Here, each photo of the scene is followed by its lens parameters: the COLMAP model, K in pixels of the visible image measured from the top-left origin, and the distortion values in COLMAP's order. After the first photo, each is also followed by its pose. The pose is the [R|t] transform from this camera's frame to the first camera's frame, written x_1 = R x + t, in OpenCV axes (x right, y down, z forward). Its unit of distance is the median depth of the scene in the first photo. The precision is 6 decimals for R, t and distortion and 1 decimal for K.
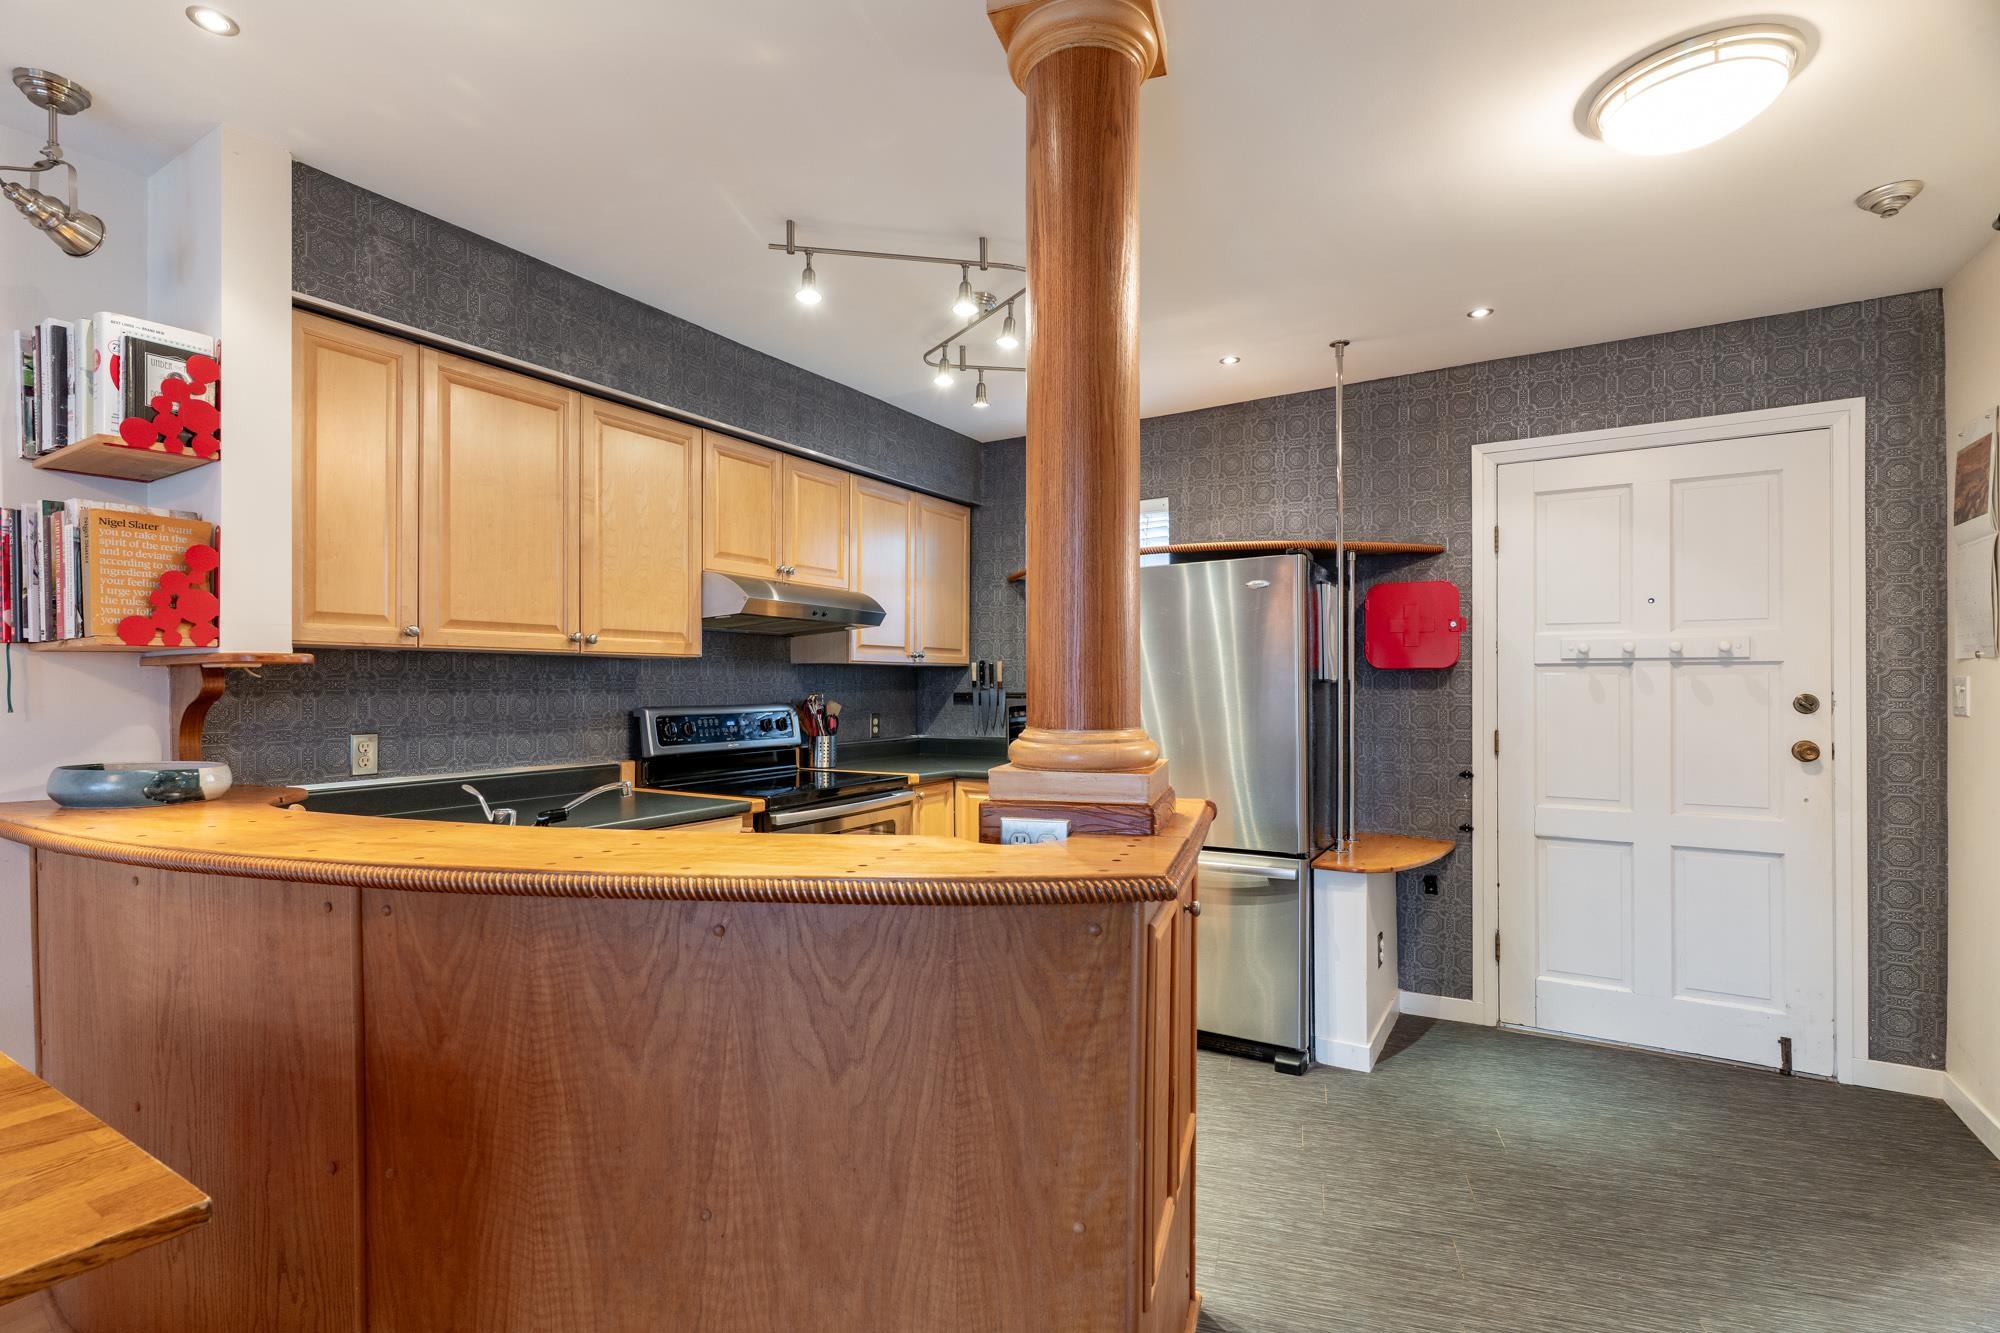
lens RADIAL K [[950.7, 0, 989.7], [0, 950.7, 679.7], [0, 0, 1]] dist [0.000933, 0.002429]
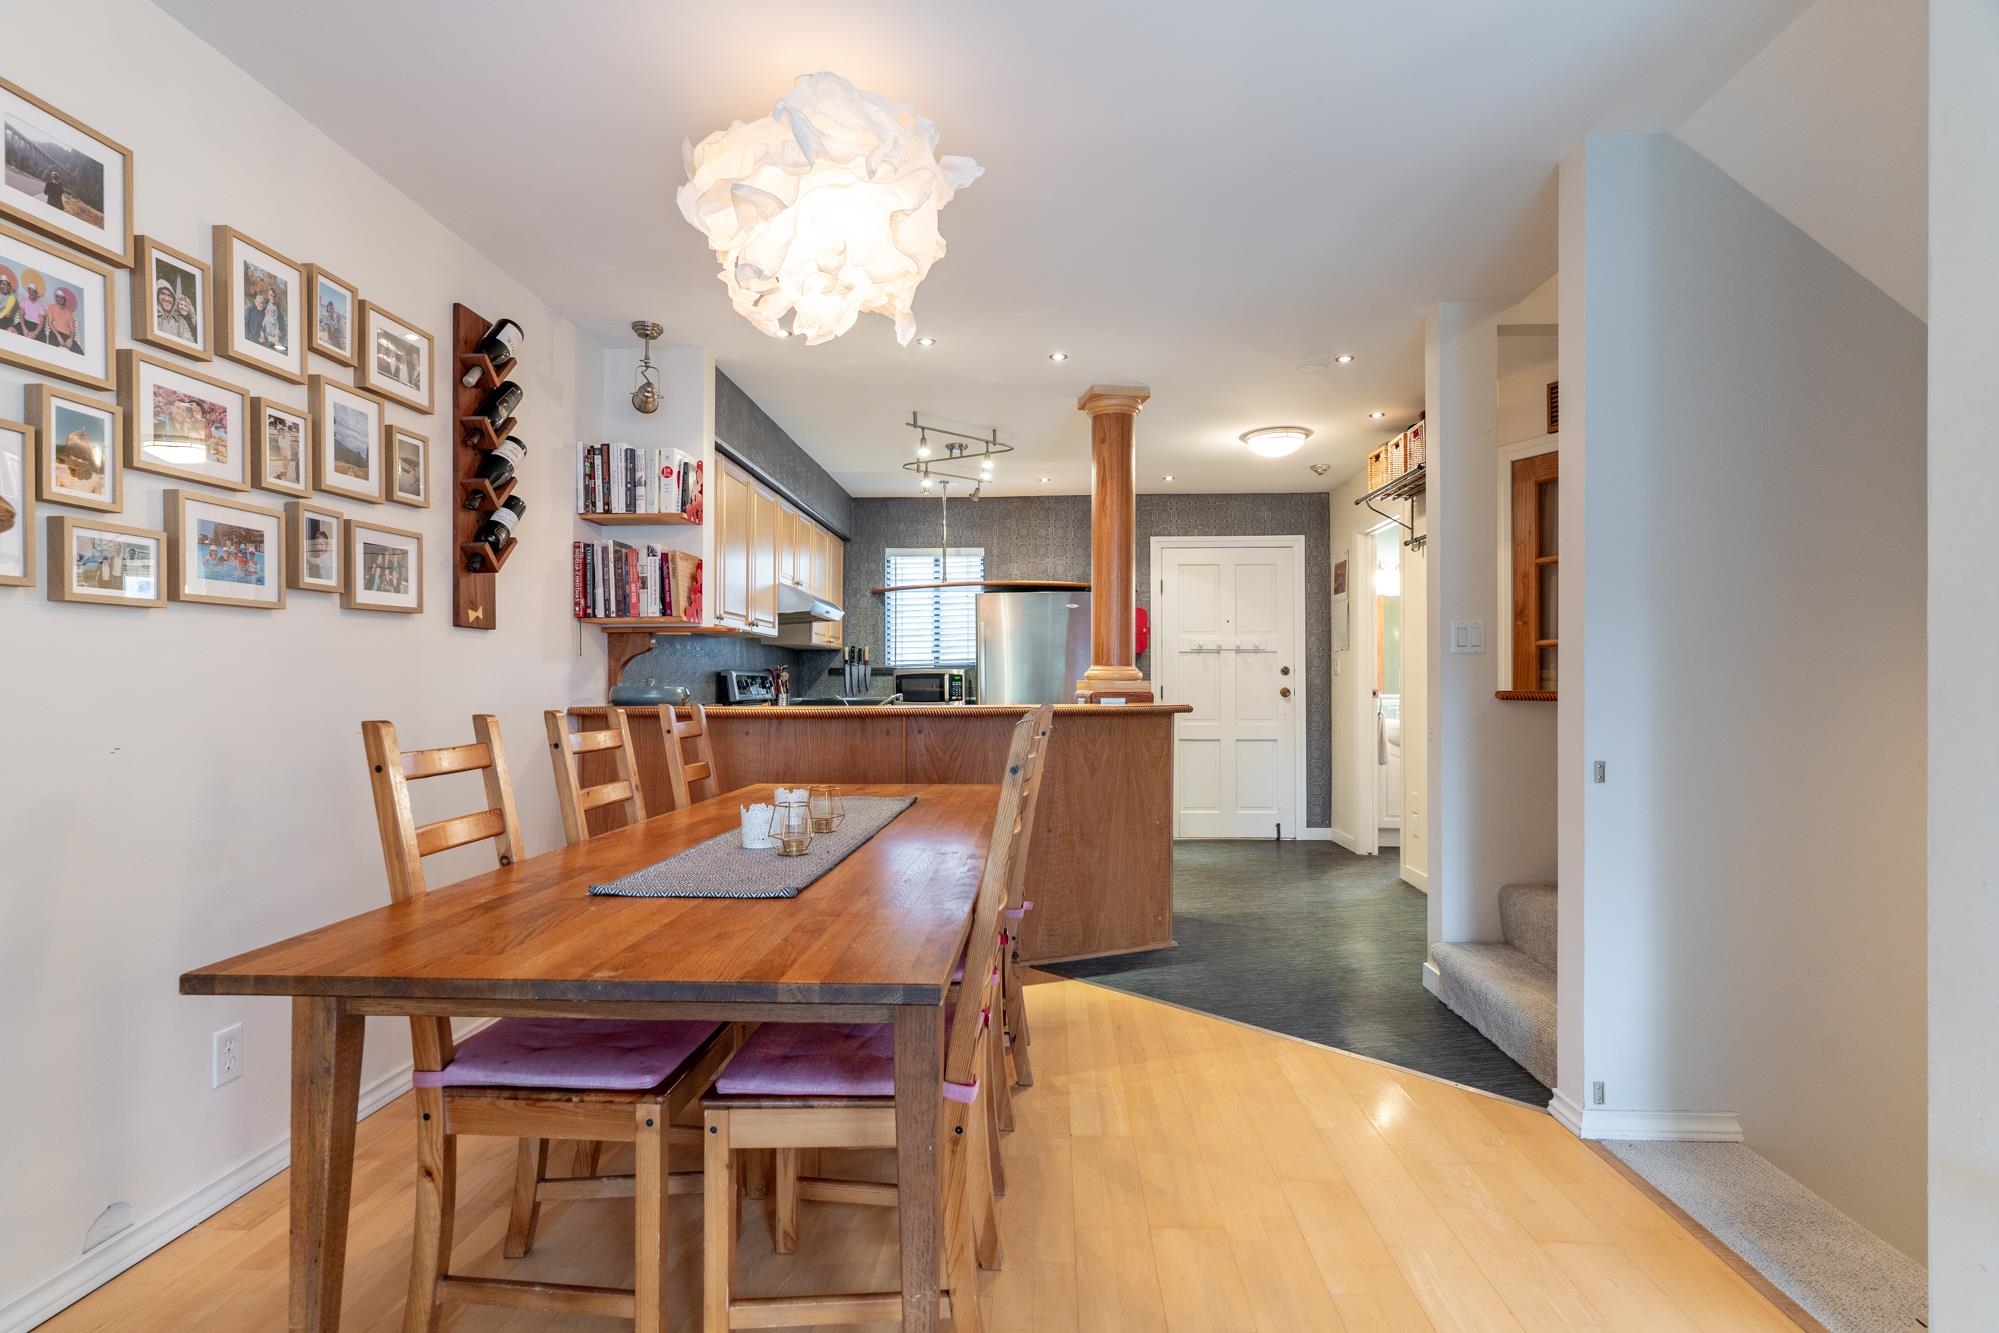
lens RADIAL K [[963.8, 0, 1024.9], [0, 963.8, 669.0], [0, 0, 1]] dist [0.000129, -0.000140]
pose [[0.865535, 0.008670, 0.500773, -0.740049], [-0.002215, 0.999907, -0.013483, 0.049675], [-0.500844, 0.010561, 0.865473, -0.596213]]
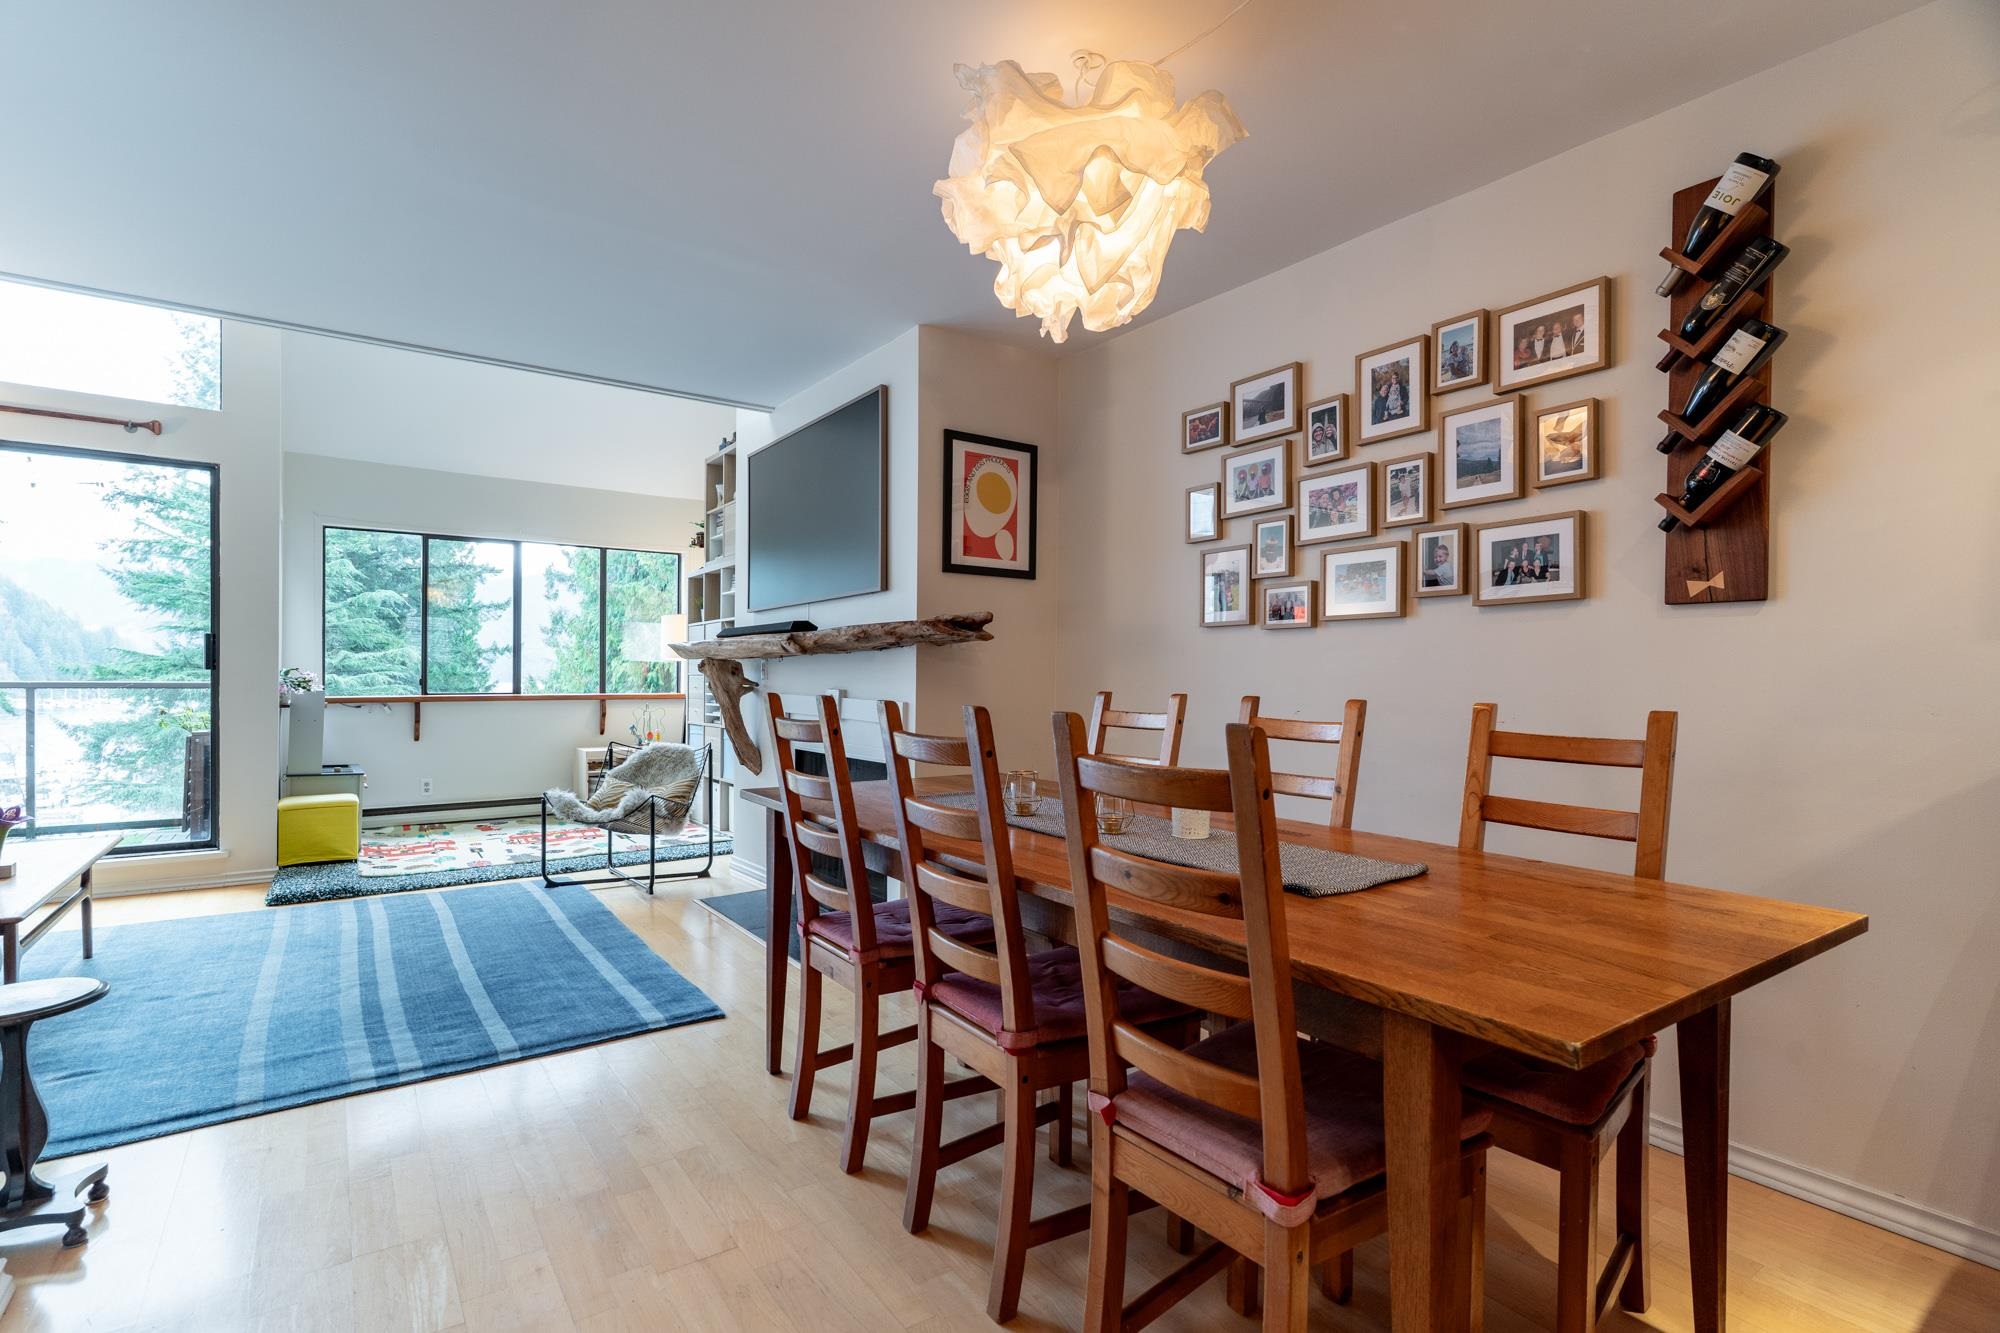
lens RADIAL K [[950.7, 0, 989.7], [0, 950.7, 679.7], [0, 0, 1]] dist [0.000933, 0.002429]
pose [[-0.394151, 0.007217, -0.919017, 0.079561], [-0.005430, 0.999933, 0.010182, 0.050353], [0.919030, 0.009004, -0.394085, 0.241827]]
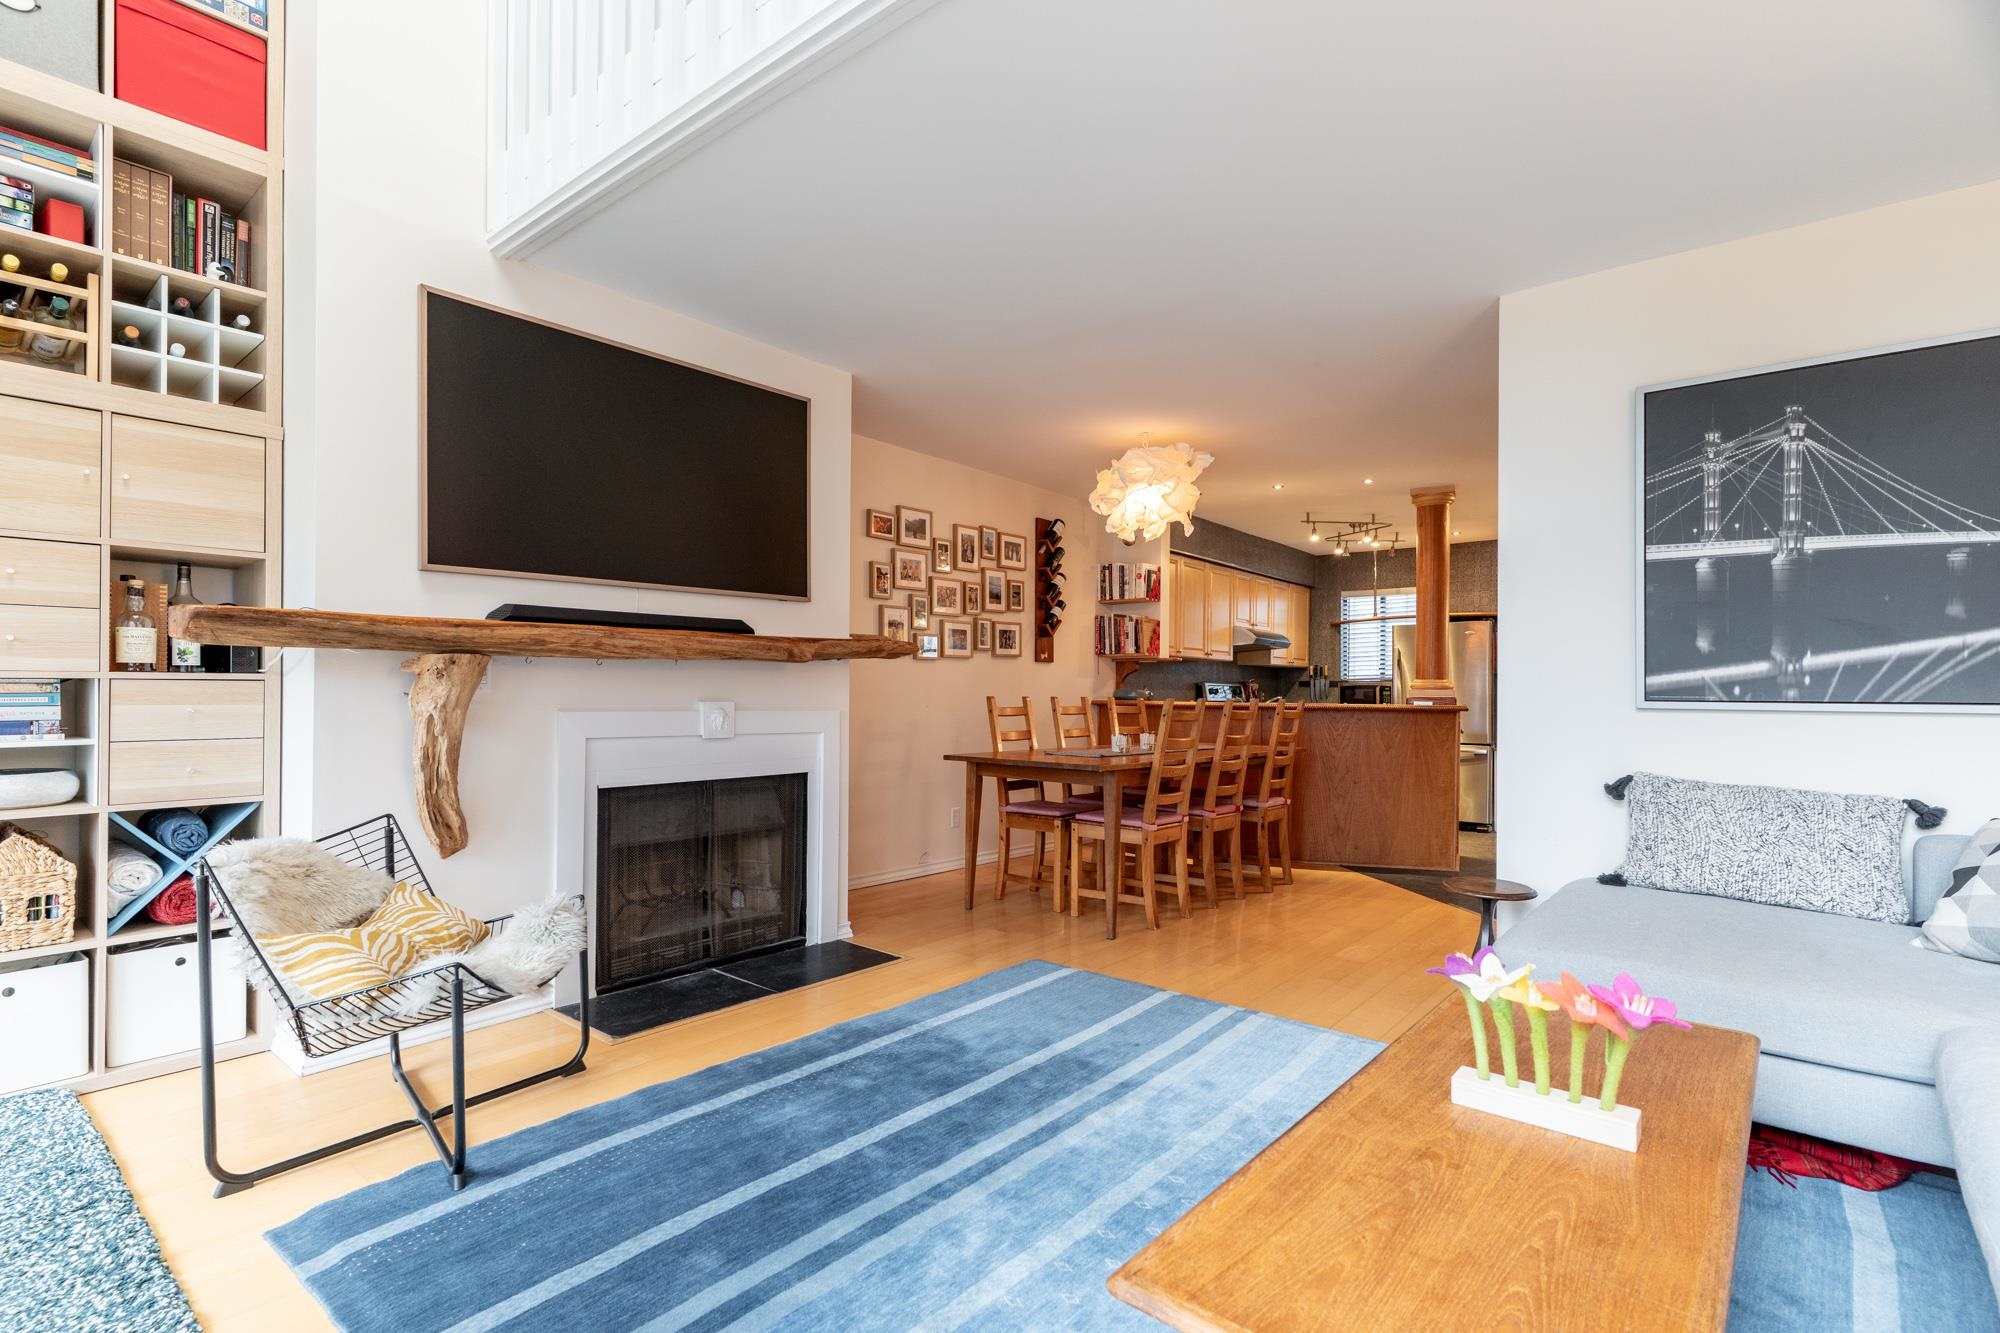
lens RADIAL K [[954.1, 0, 994.4], [0, 954.1, 680.5], [0, 0, 1]] dist [0.001486, -0.000461]
pose [[0.990008, 0.010886, -0.140590, -0.558048], [-0.012598, 0.999857, -0.011293, 0.061915], [0.140447, 0.012951, 0.990003, -1.525360]]
